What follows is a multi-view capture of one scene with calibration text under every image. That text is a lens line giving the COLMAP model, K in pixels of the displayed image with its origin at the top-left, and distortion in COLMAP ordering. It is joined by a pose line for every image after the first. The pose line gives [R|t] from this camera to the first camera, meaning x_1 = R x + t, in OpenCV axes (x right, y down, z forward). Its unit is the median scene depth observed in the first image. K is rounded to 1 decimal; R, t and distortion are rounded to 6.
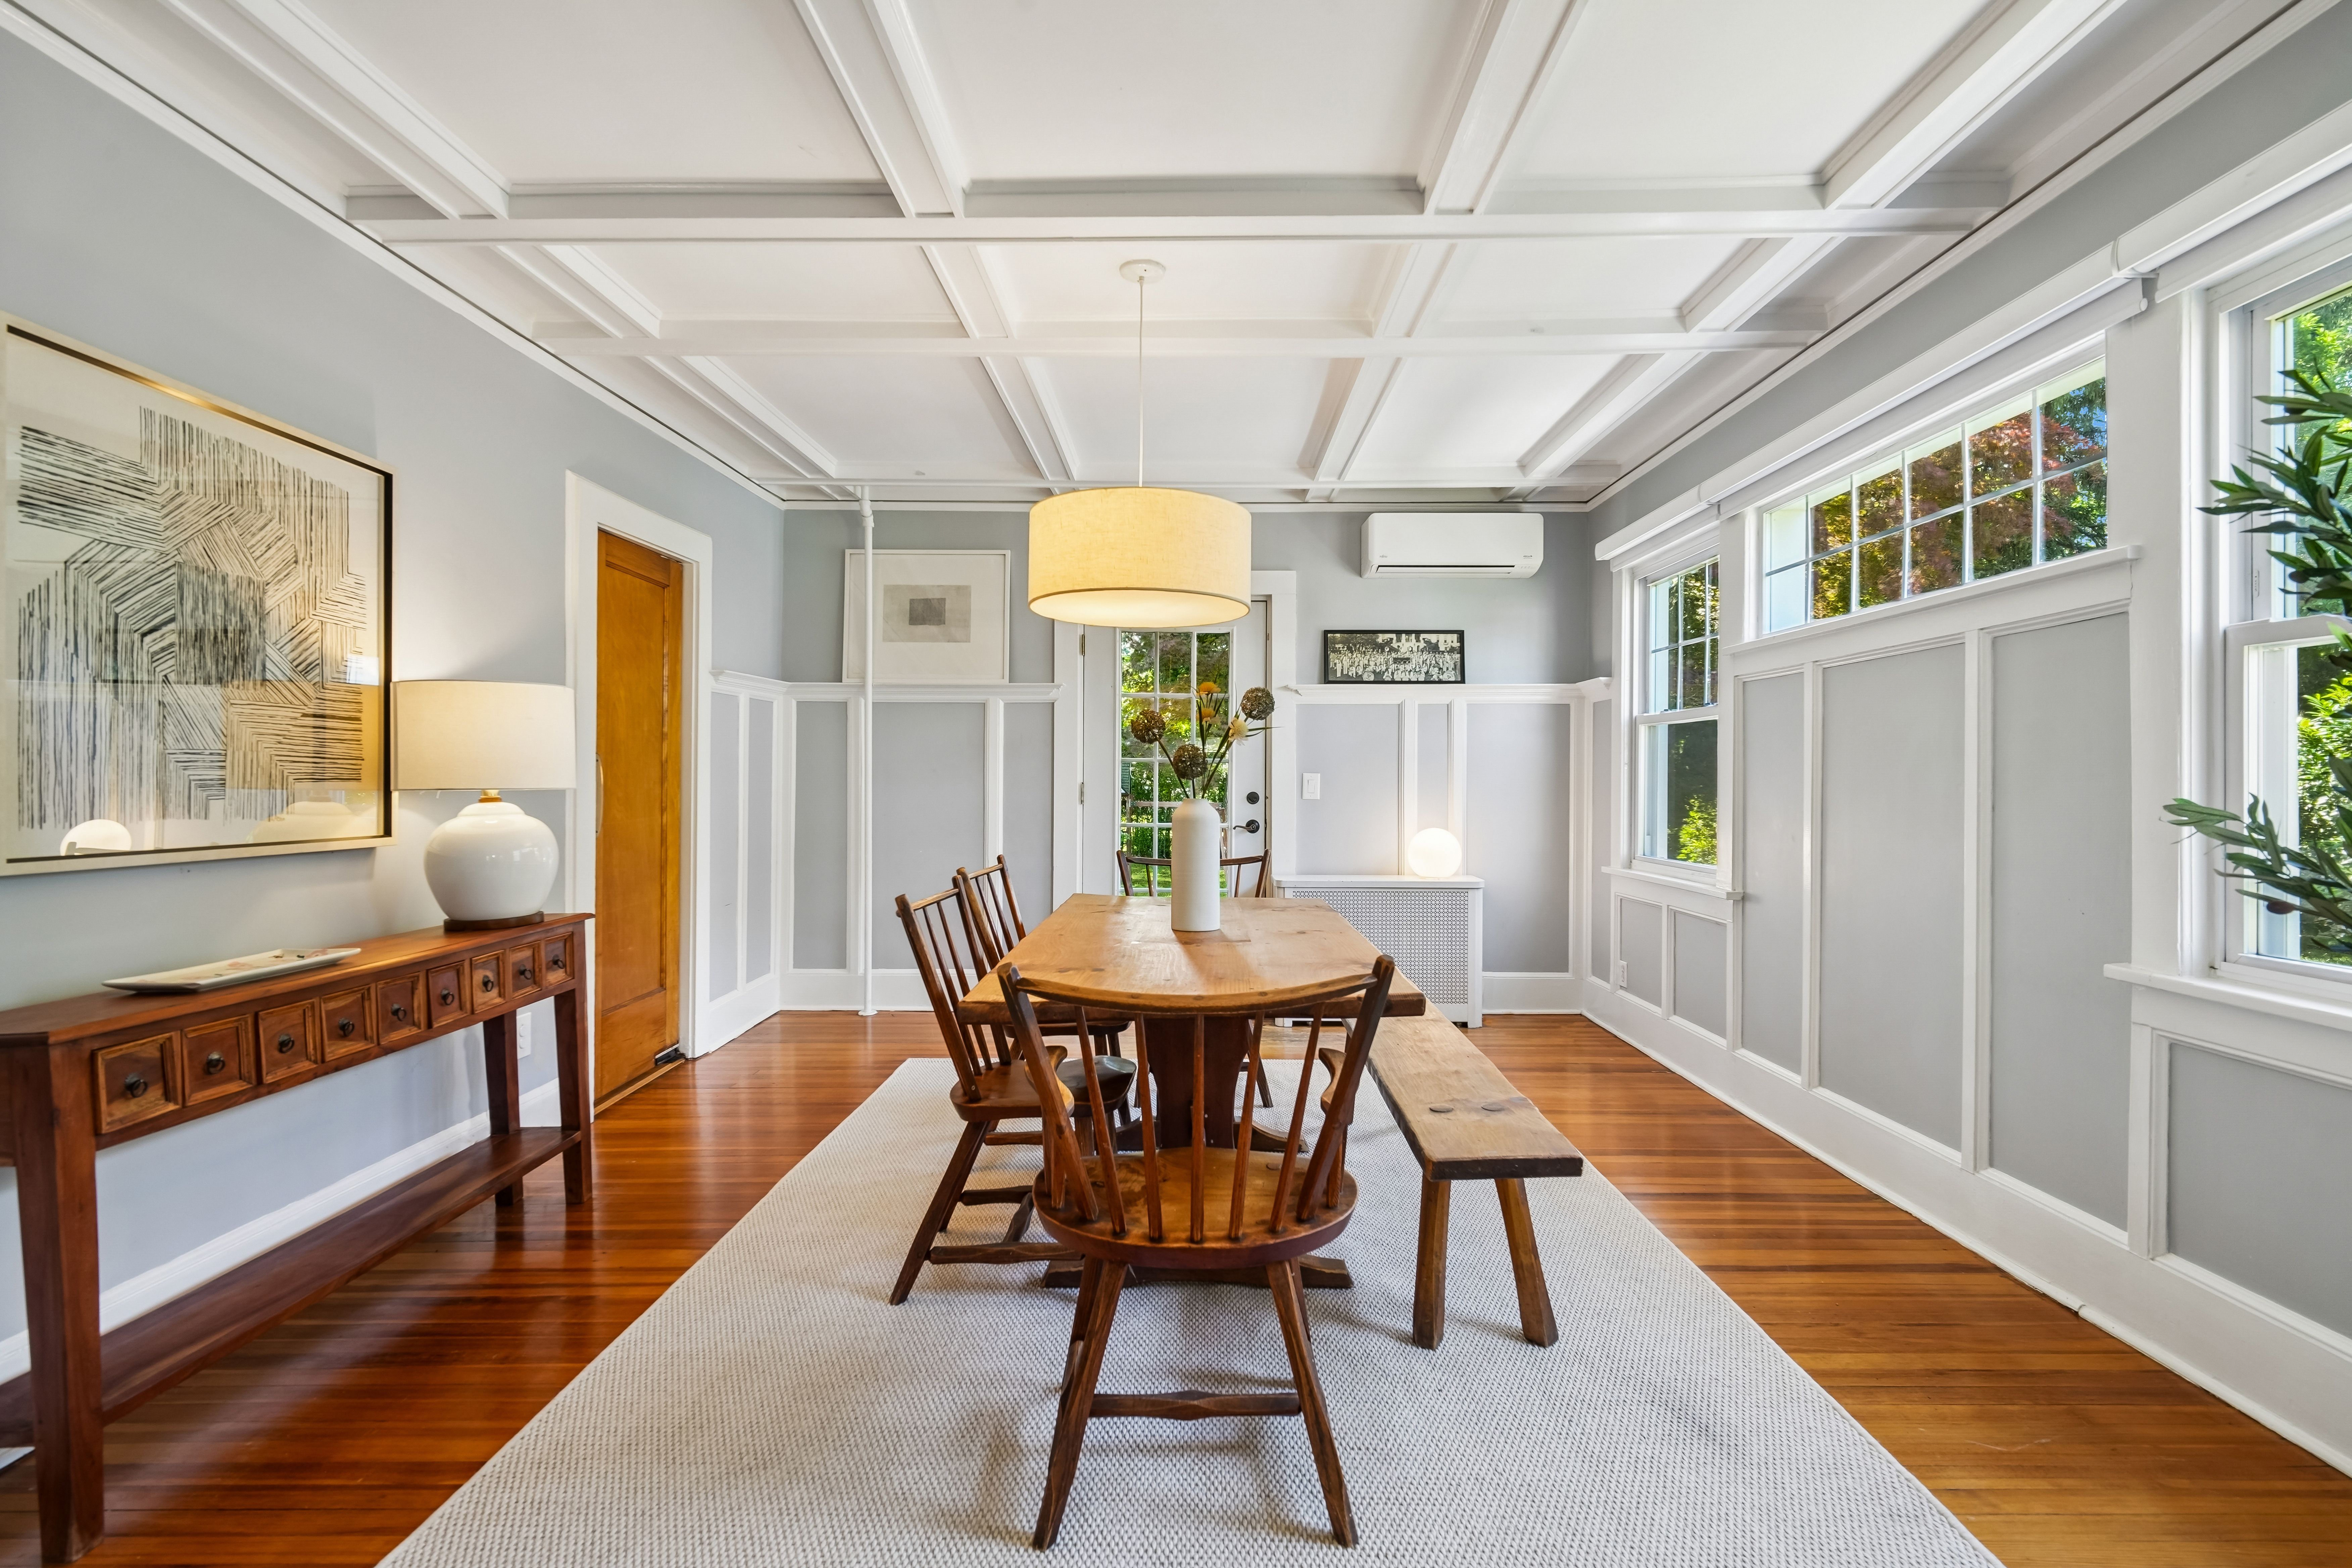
lens RADIAL K [[1099.7, 0, 1175.6], [0, 1099.7, 784.3], [0, 0, 1]] dist [0.000284, -0.004126]
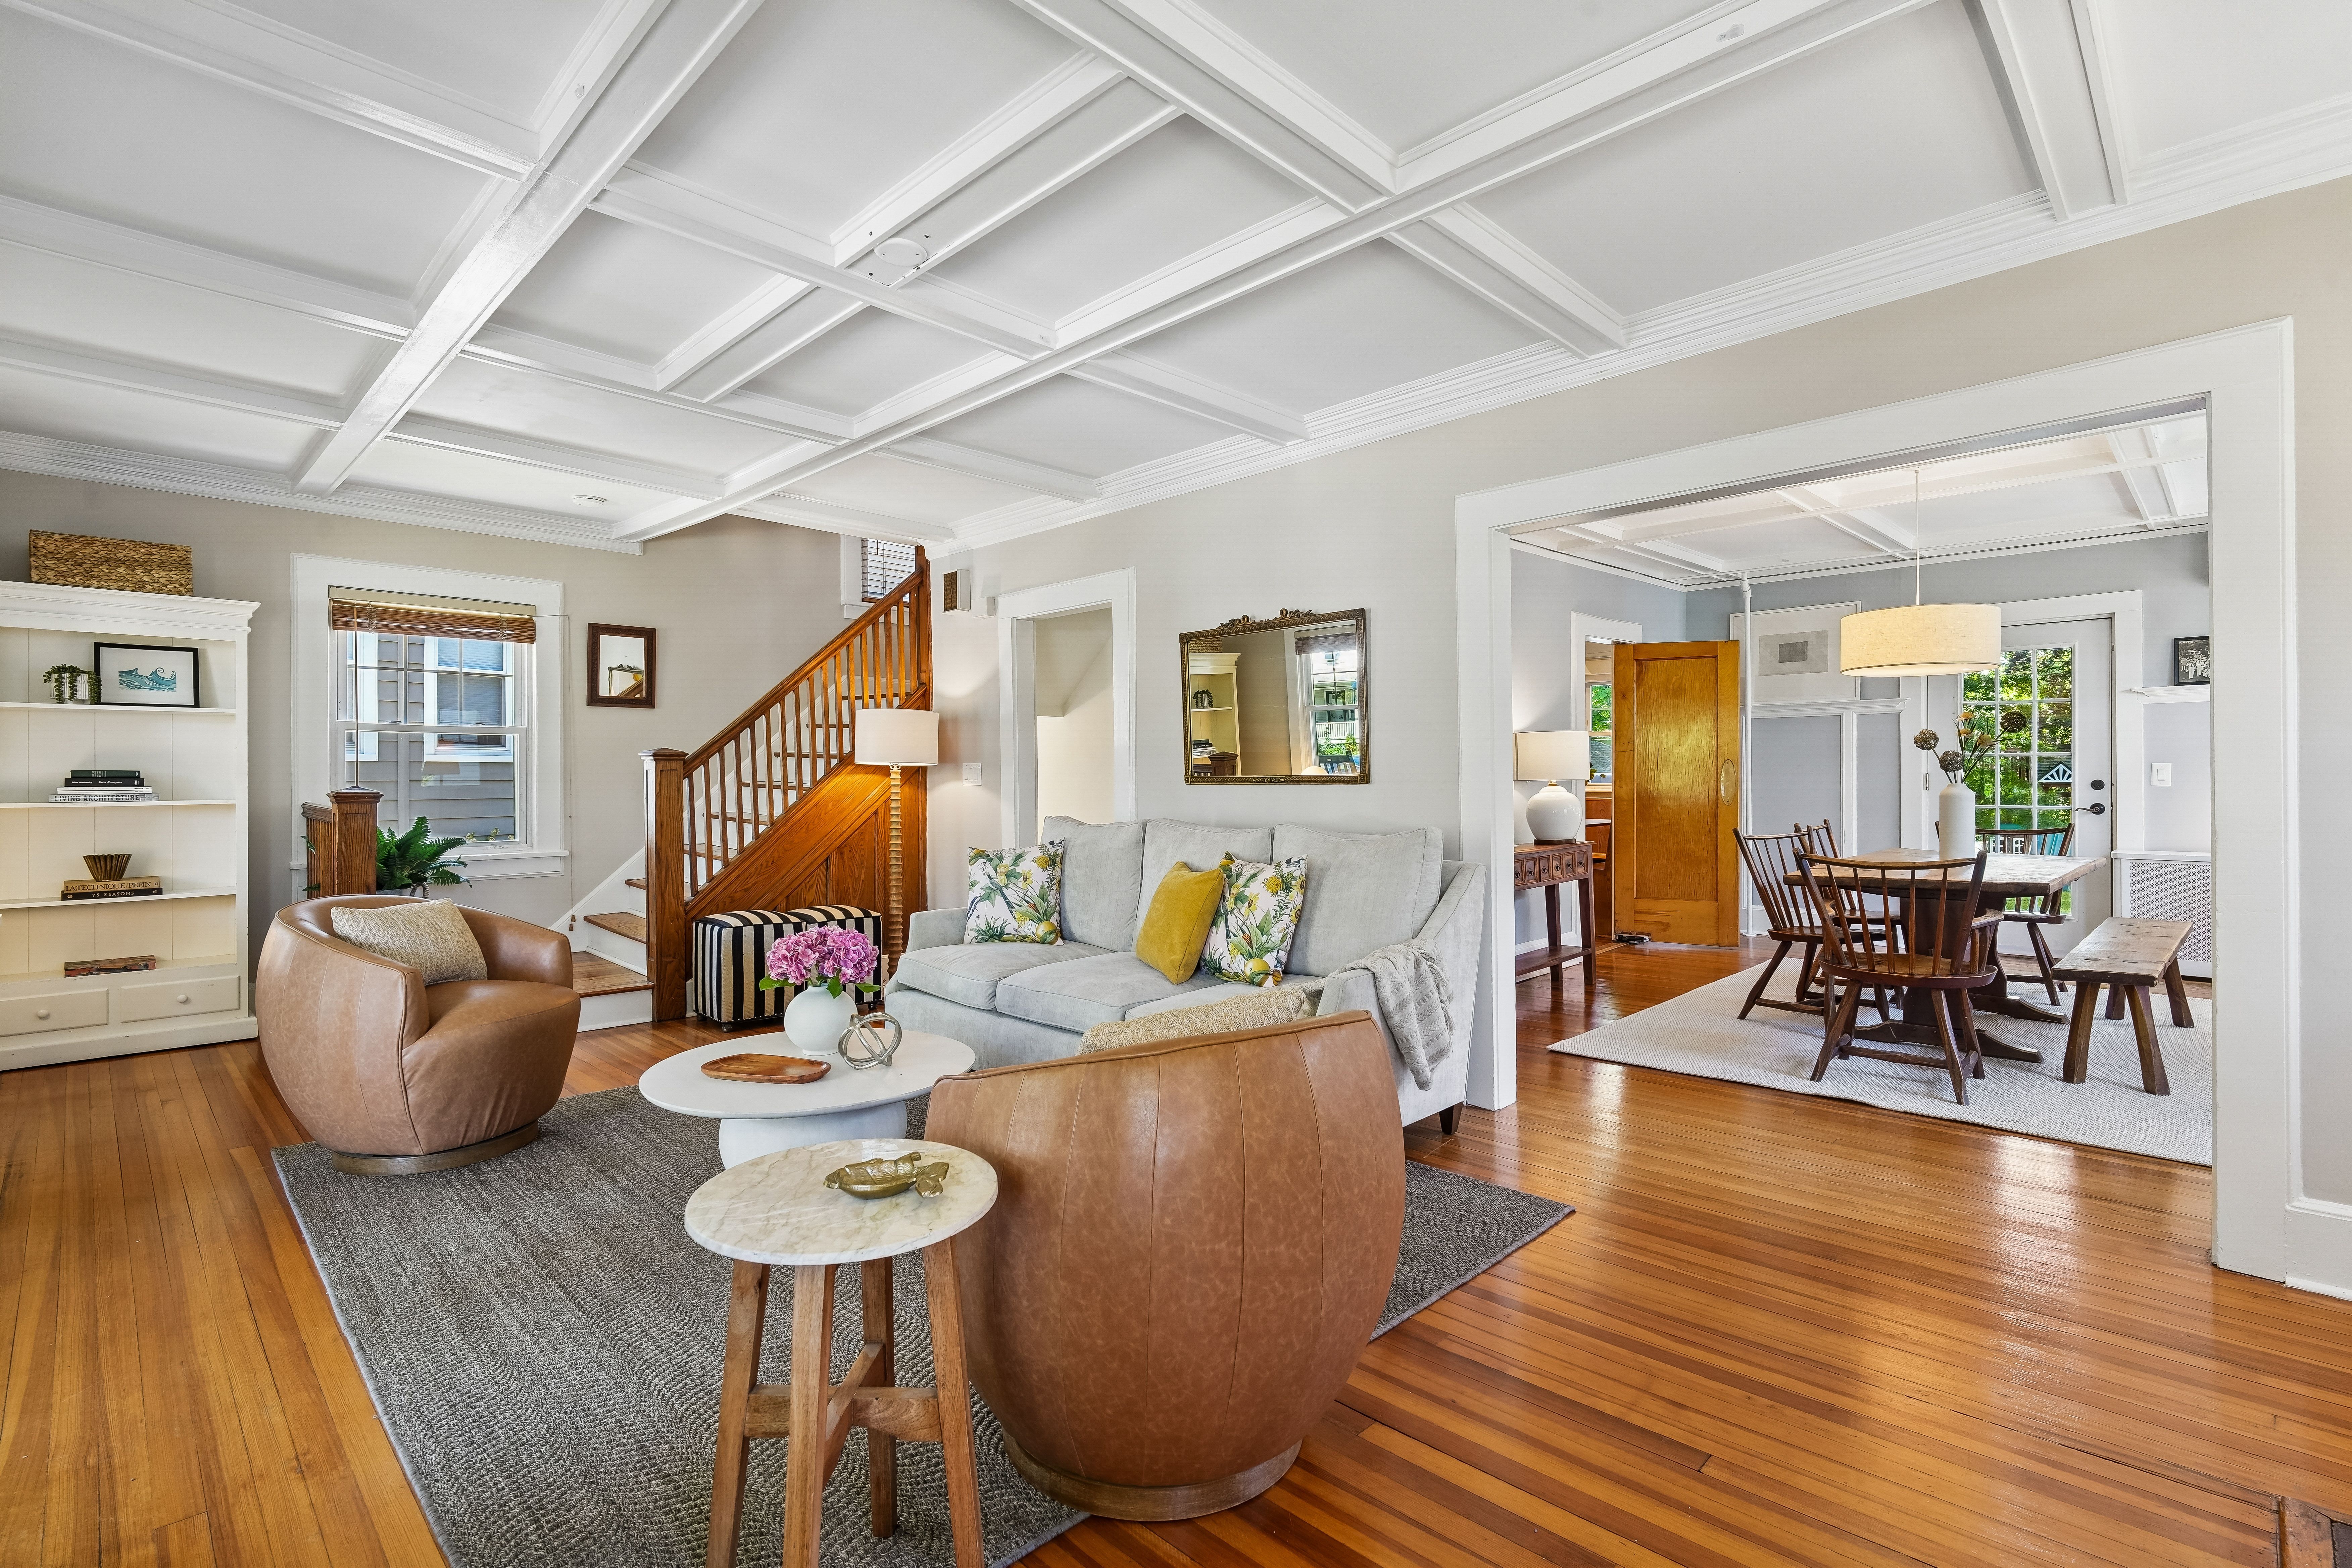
lens RADIAL K [[1099.7, 0, 1181.5], [0, 1099.7, 776.5], [0, 0, 1]] dist [0.000284, -0.004126]
pose [[0.721142, -0.009428, -0.692723, 0.180267], [0.008098, 0.999954, -0.005179, 0.001603], [0.692740, -0.001874, 0.721185, -0.548015]]
